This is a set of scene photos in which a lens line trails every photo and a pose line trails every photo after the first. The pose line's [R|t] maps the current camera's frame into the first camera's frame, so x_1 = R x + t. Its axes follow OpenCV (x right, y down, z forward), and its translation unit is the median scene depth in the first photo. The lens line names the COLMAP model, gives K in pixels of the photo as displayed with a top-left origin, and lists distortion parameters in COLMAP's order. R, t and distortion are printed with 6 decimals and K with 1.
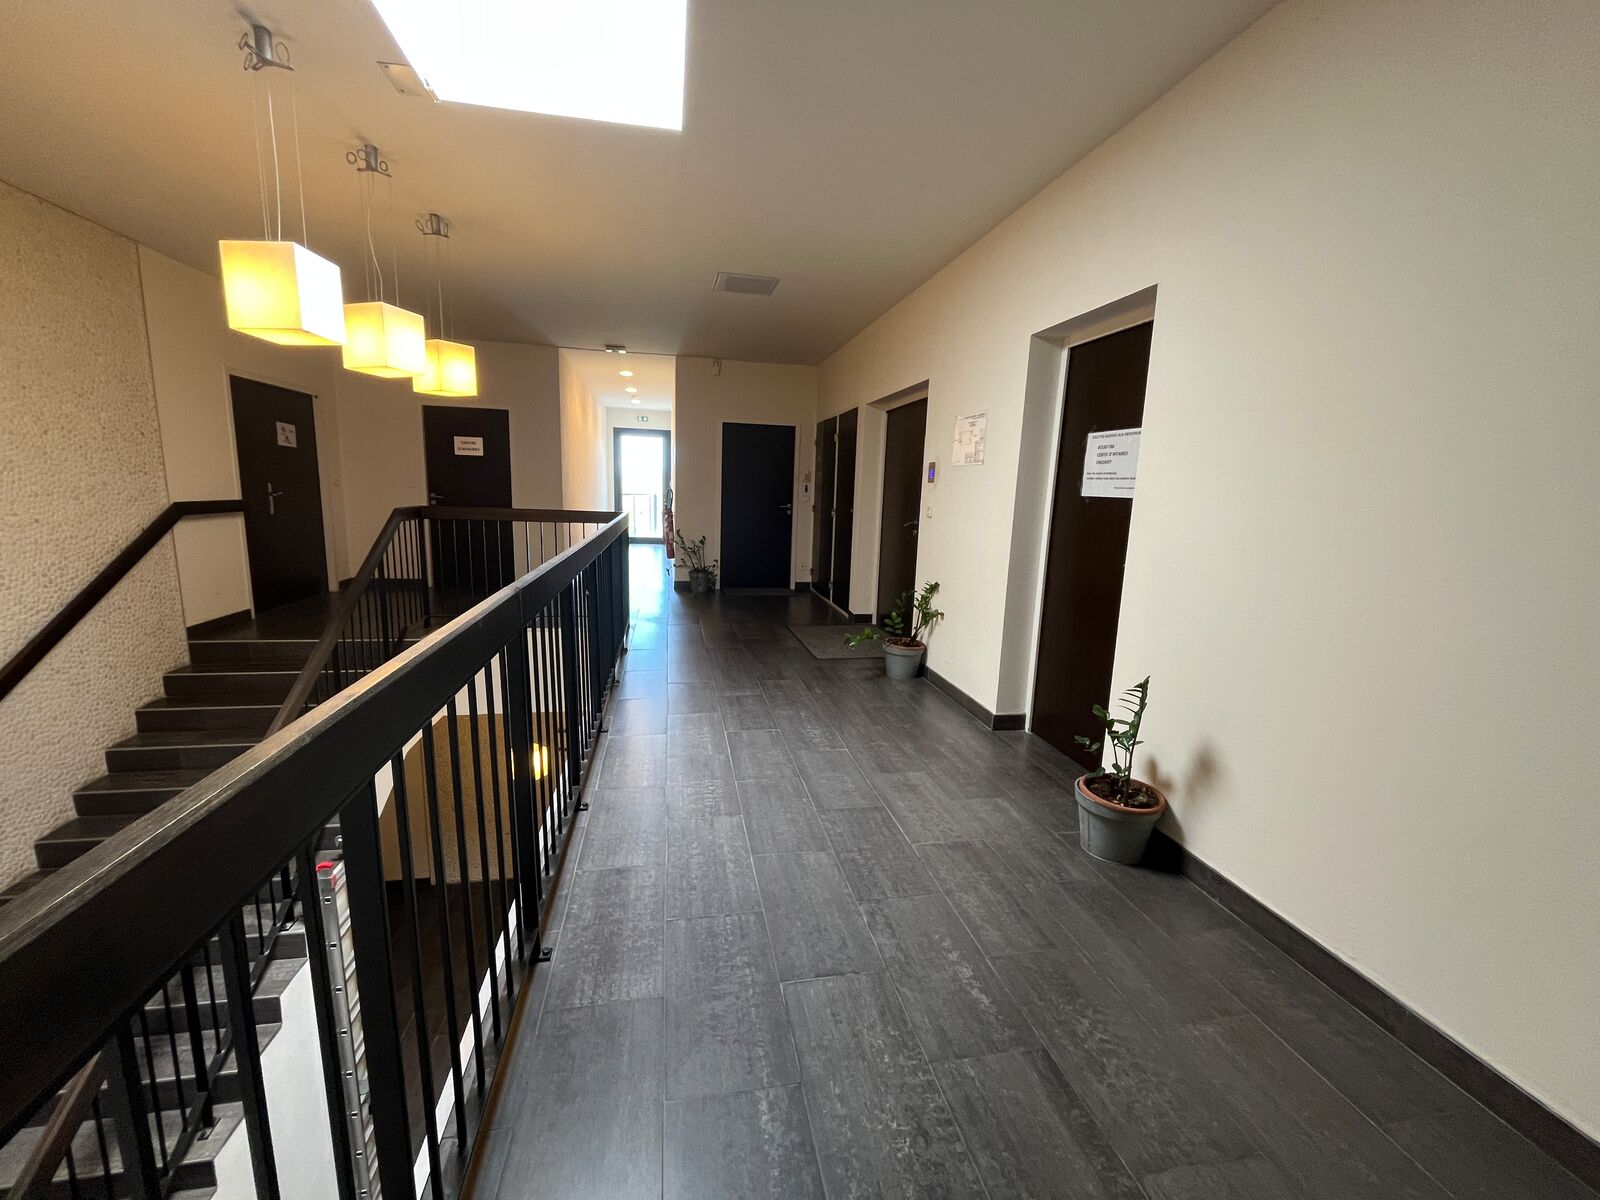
lens RADIAL K [[644.2, 0, 799.0], [0, 644.2, 599.8], [0, 0, 1]] dist [-0.009153, 0.000194]
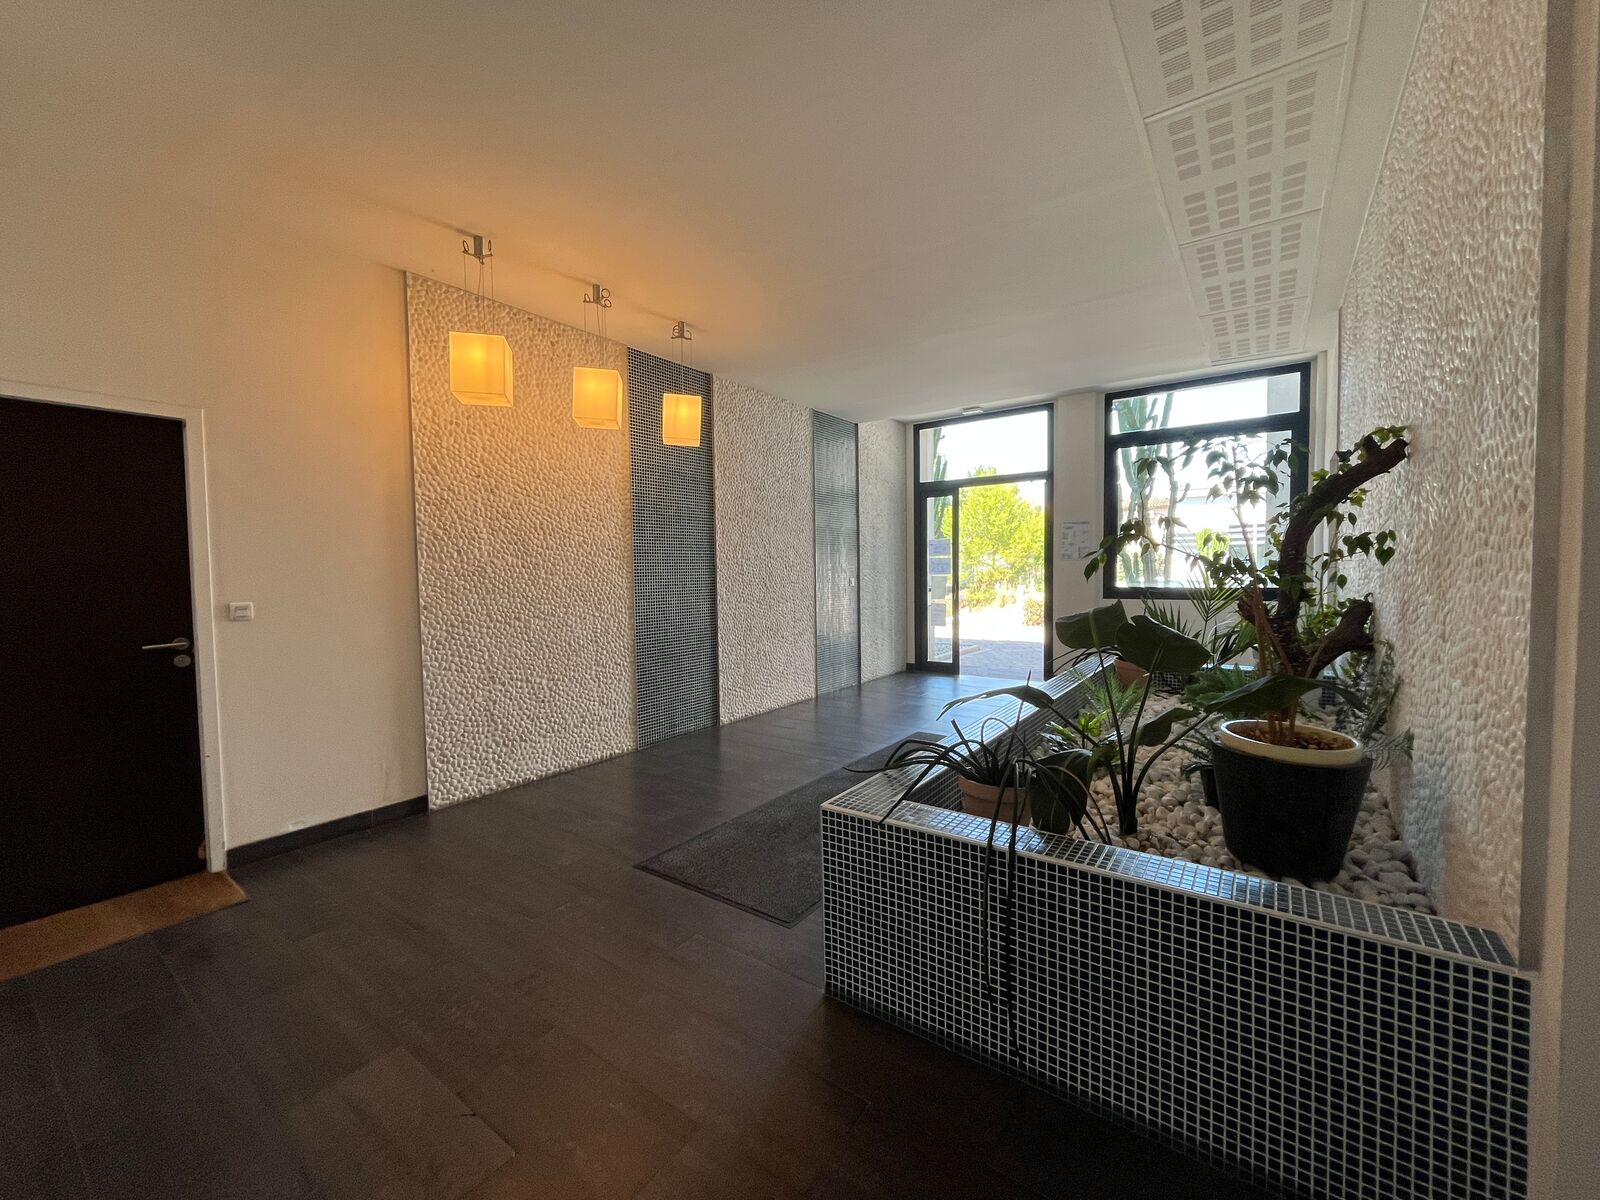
lens RADIAL K [[644.2, 0, 800.6], [0, 644.2, 599.1], [0, 0, 1]] dist [-0.009153, 0.000194]
pose [[0.730915, -0.072253, 0.678633, -0.006757], [0.155372, 0.985885, -0.062376, -0.182272], [-0.664547, 0.151032, 0.731824, 1.017524]]
